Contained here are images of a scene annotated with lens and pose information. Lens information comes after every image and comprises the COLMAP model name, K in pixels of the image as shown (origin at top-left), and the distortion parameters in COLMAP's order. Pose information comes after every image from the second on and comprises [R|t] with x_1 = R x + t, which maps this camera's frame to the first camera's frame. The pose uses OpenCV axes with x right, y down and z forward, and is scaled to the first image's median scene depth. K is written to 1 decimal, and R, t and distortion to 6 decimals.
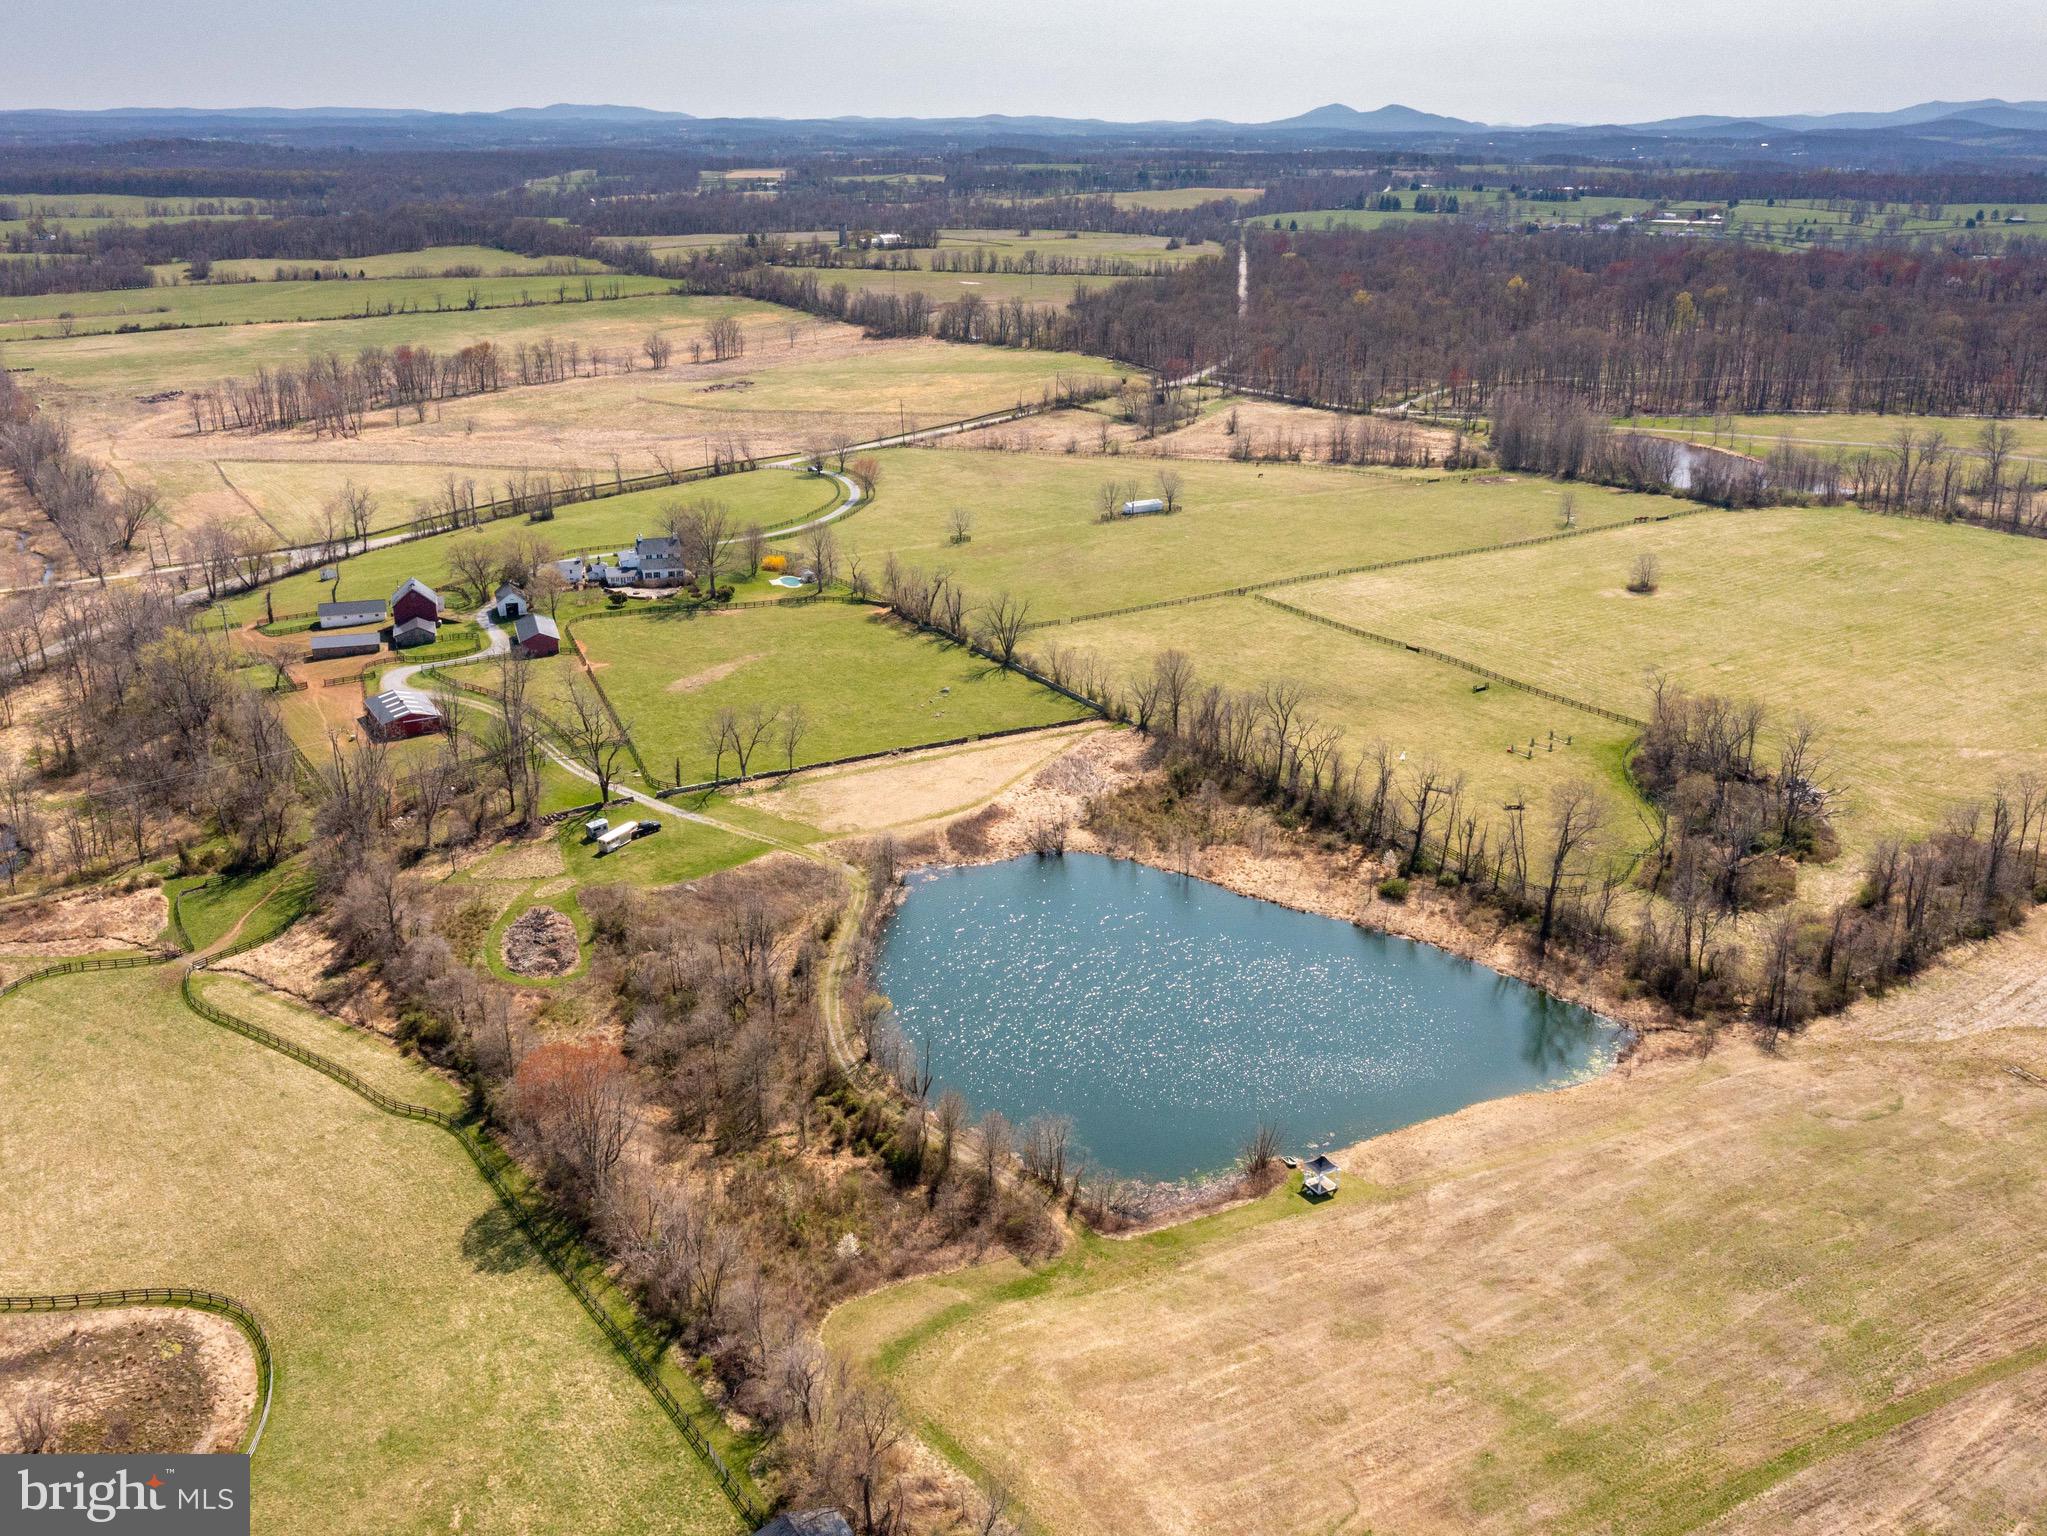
lens RADIAL K [[1809.4, 0, 1025.2], [0, 1809.4, 767.1], [0, 0, 1]] dist [-0.027585, 0.027211]
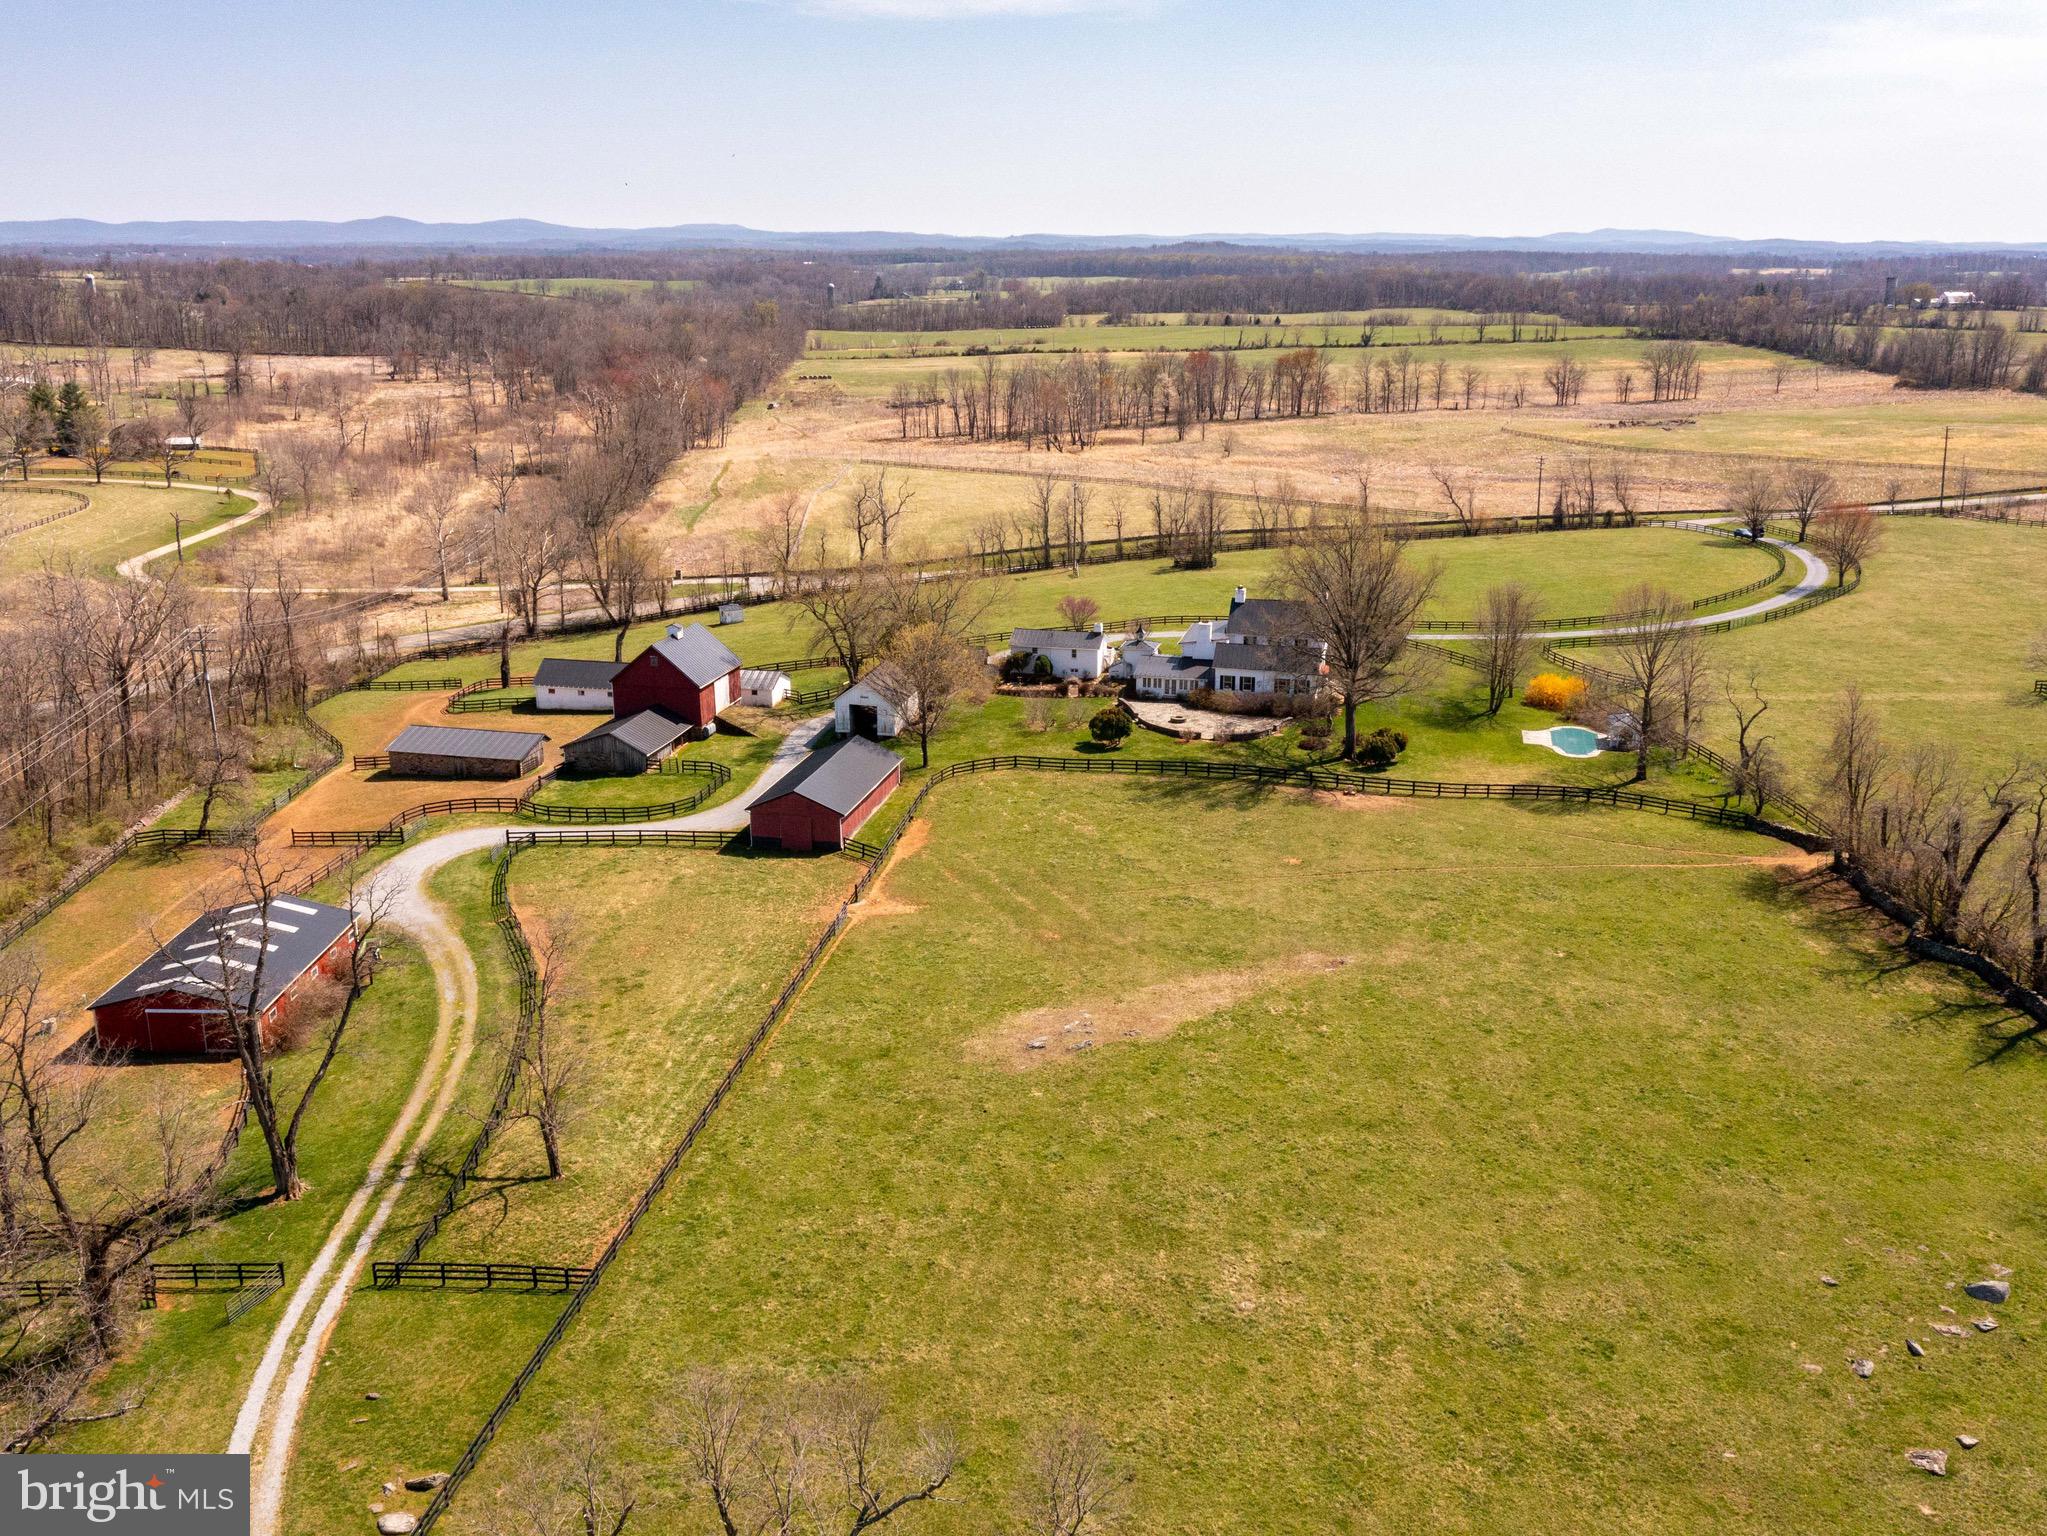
lens RADIAL K [[1809.4, 0, 1029.2], [0, 1809.4, 769.8], [0, 0, 1]] dist [-0.027585, 0.027211]
pose [[0.859113, 0.136931, -0.493127, -0.036786], [-0.168667, 0.985466, -0.020205, -0.067427], [0.483193, 0.100533, 0.869723, 0.592669]]
